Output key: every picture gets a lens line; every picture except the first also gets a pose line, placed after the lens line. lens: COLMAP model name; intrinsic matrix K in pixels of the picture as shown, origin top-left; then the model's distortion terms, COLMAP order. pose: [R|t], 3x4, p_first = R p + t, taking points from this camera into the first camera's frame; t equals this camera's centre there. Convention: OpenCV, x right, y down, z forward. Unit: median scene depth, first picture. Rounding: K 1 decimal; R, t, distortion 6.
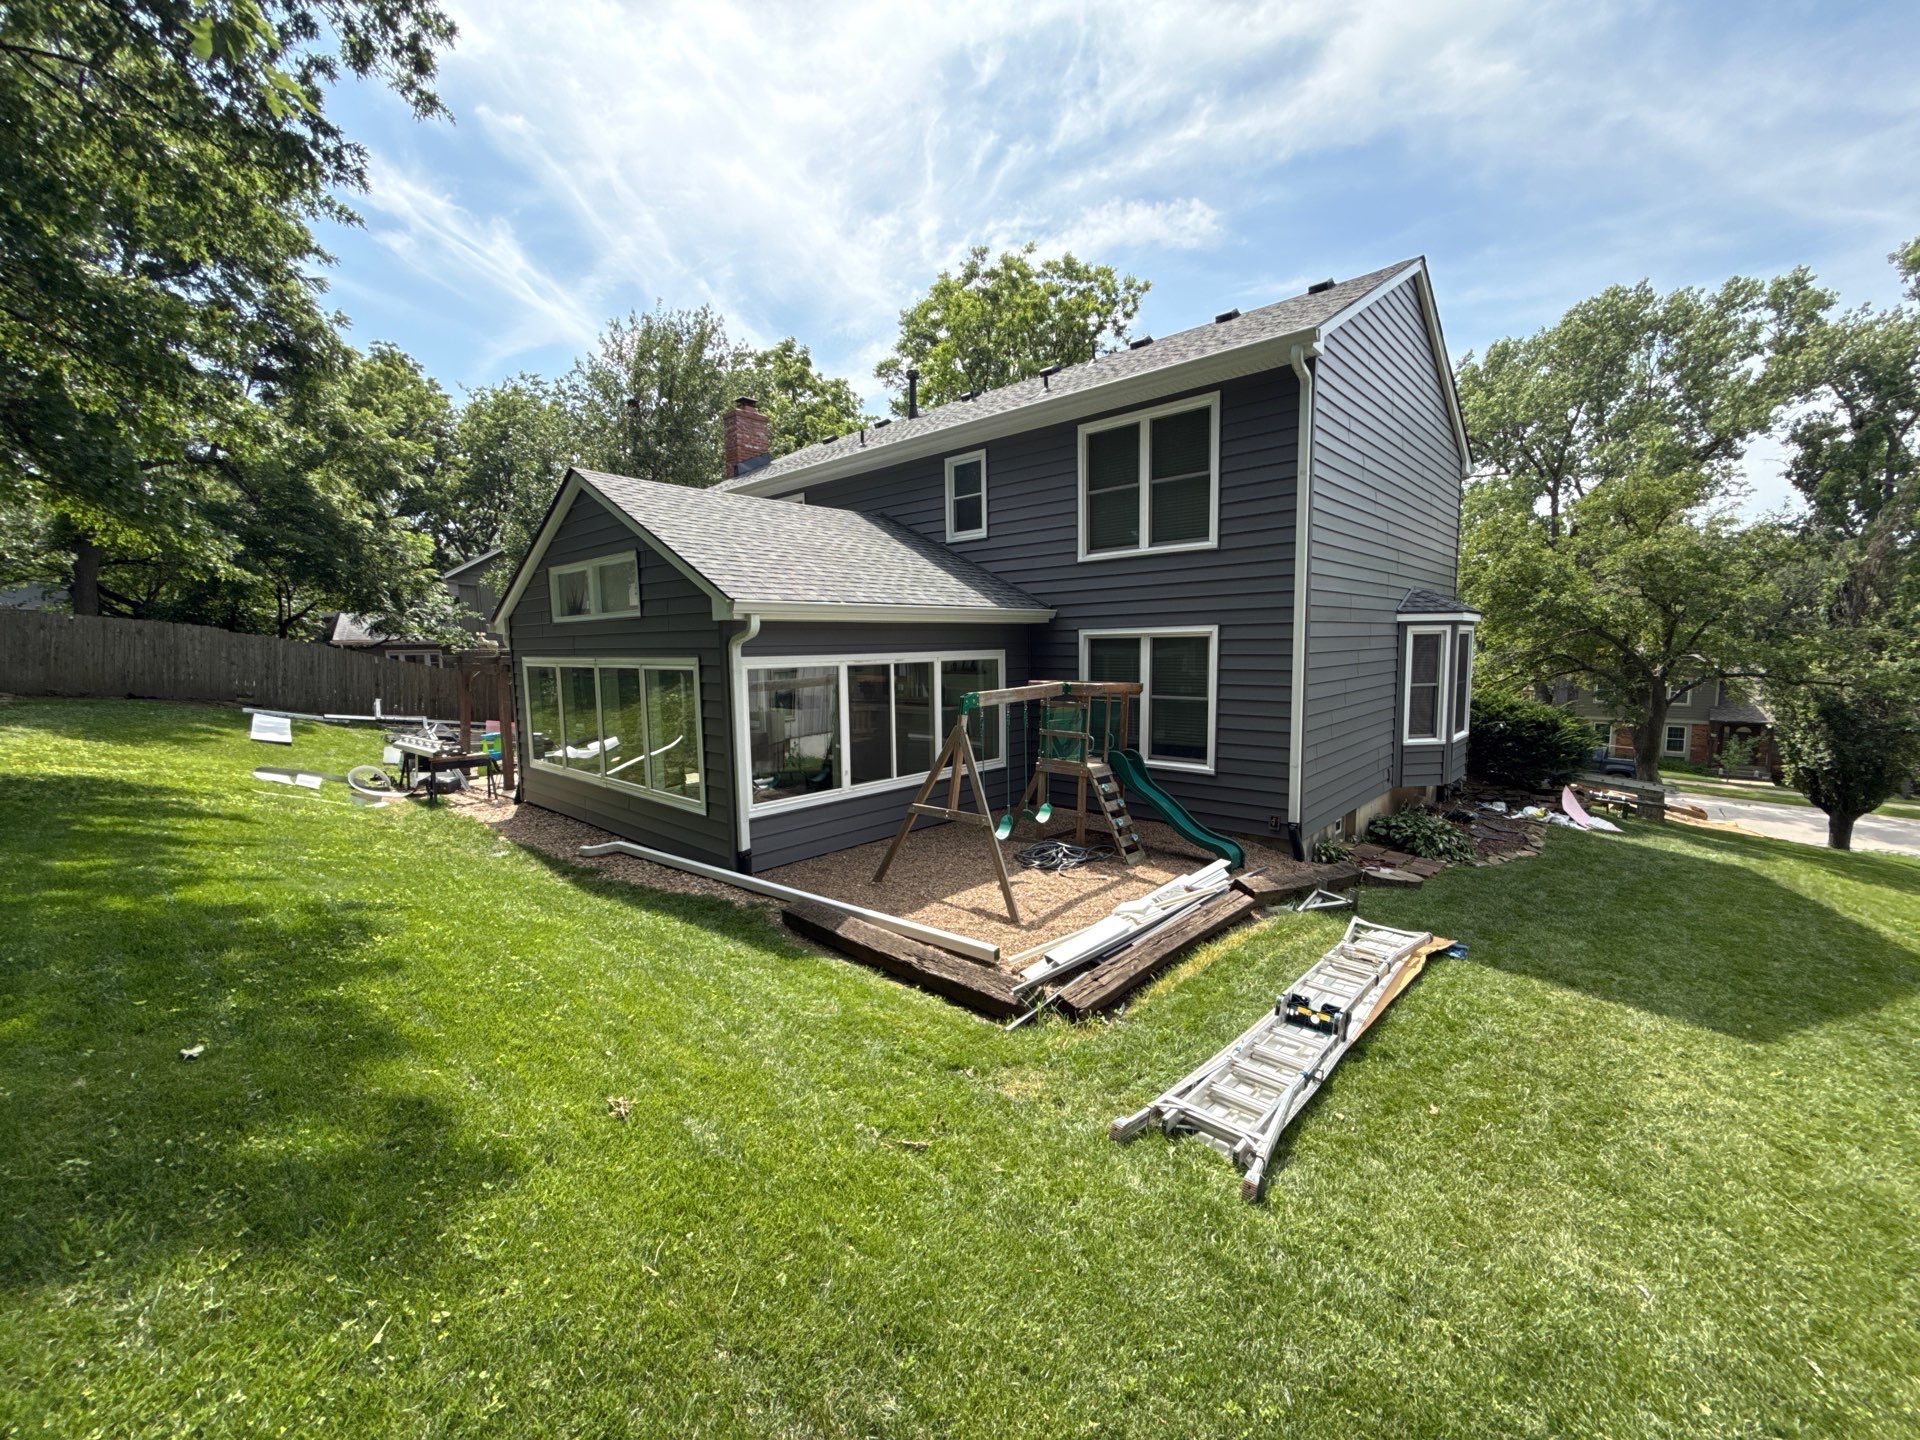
lens RADIAL K [[760.0, 0, 960.0], [0, 760.0, 720.0], [0, 0, 1]] dist [0.002595, 0.000302]
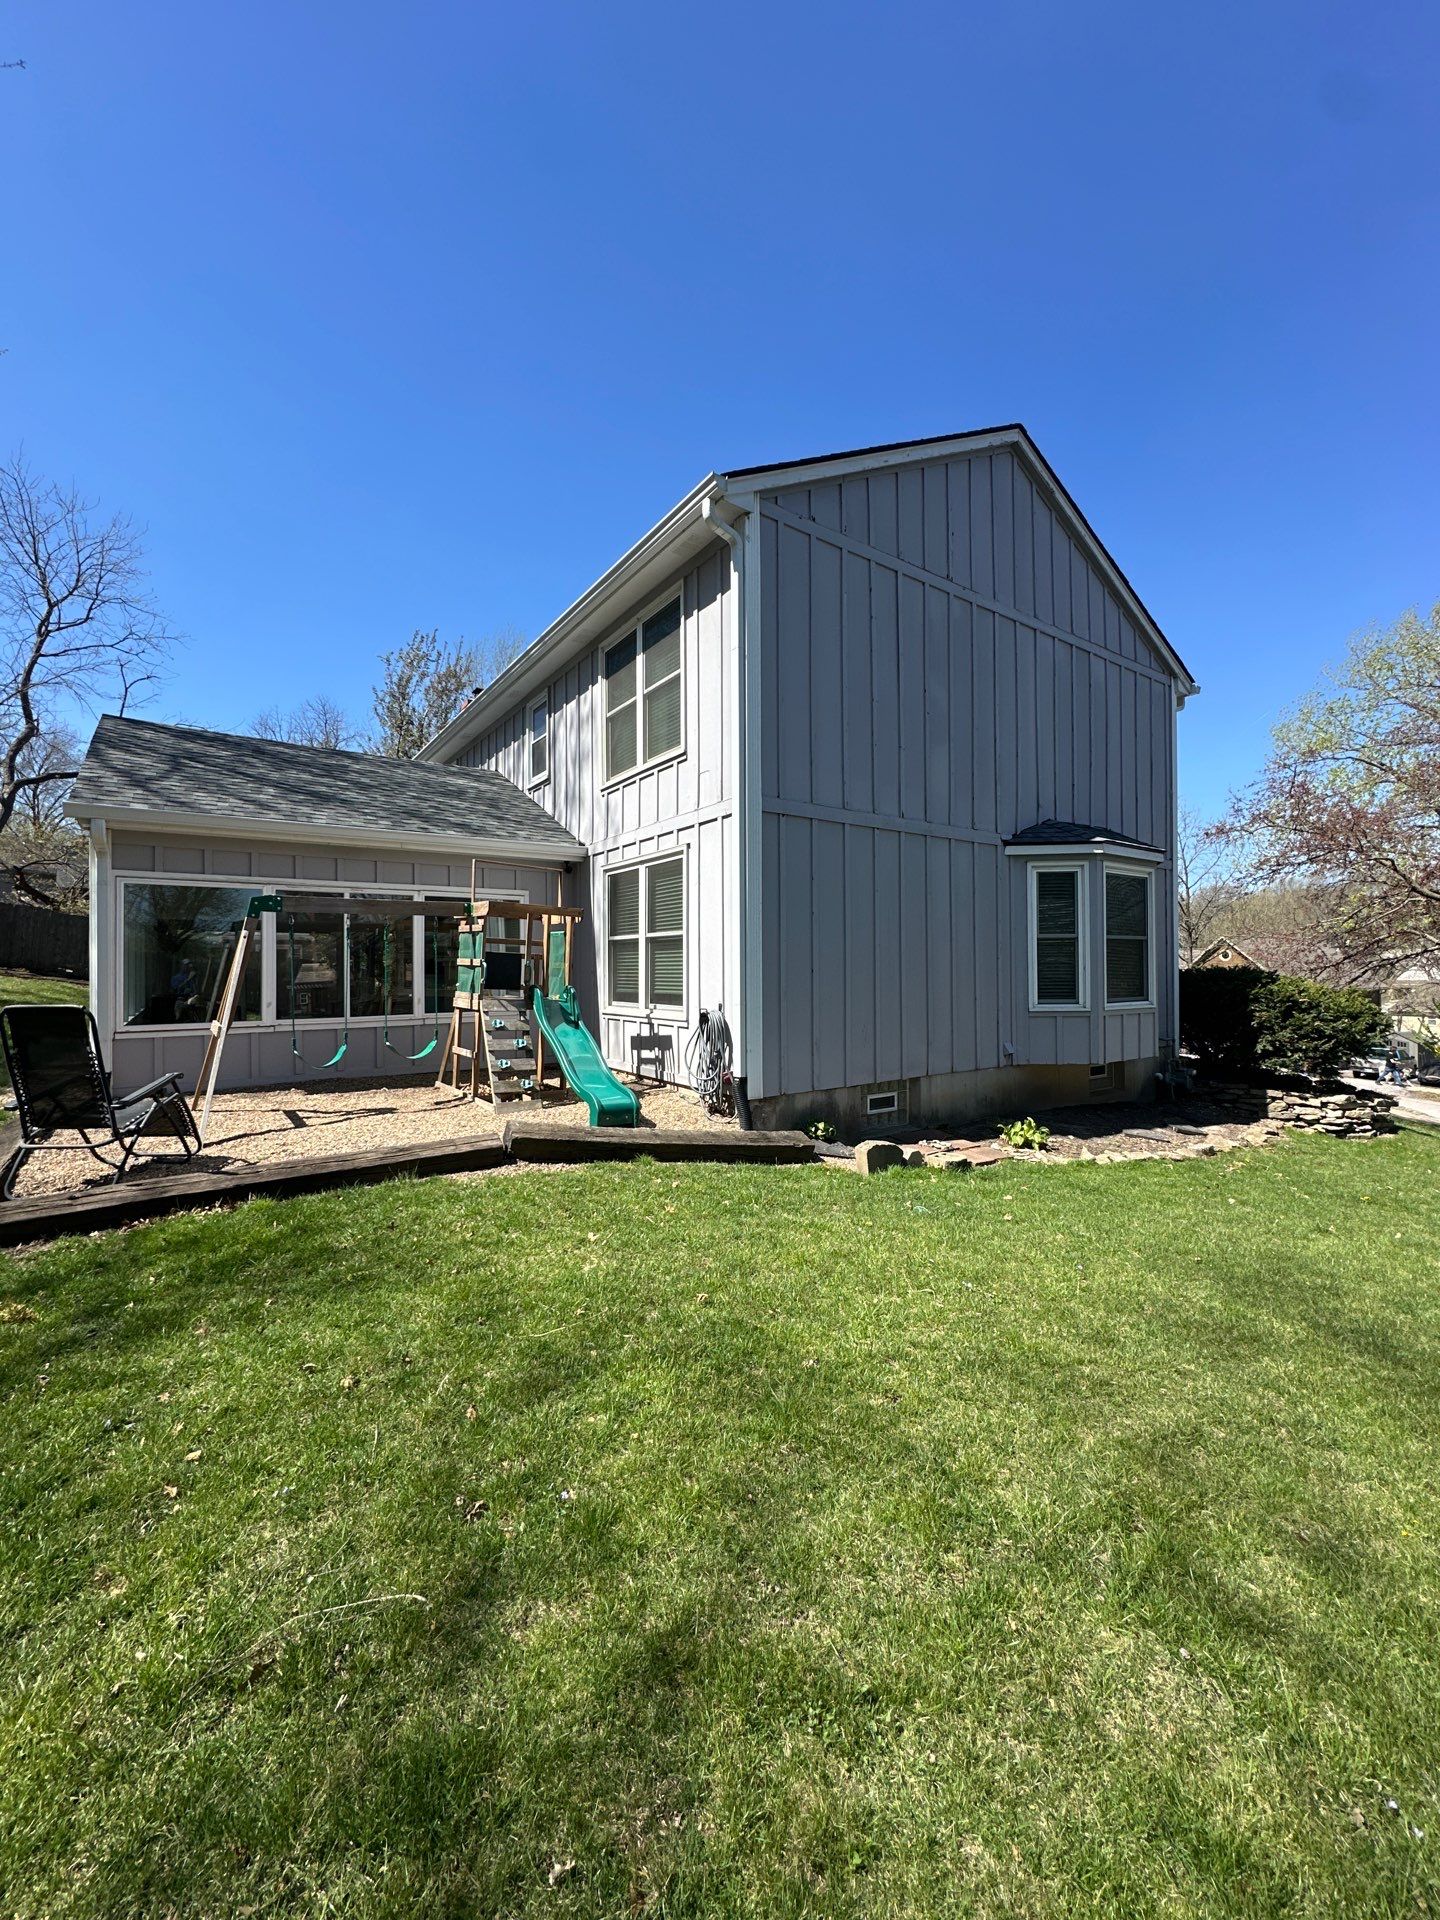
lens RADIAL K [[760.0, 0, 720.0], [0, 760.0, 960.0], [0, 0, 1]] dist [0.002595, 0.000302]
pose [[0.975440, 0.006600, -0.220166, 0.320585], [-0.030170, 0.994134, -0.103864, 0.052781], [0.218189, 0.107956, 0.969917, 0.112464]]
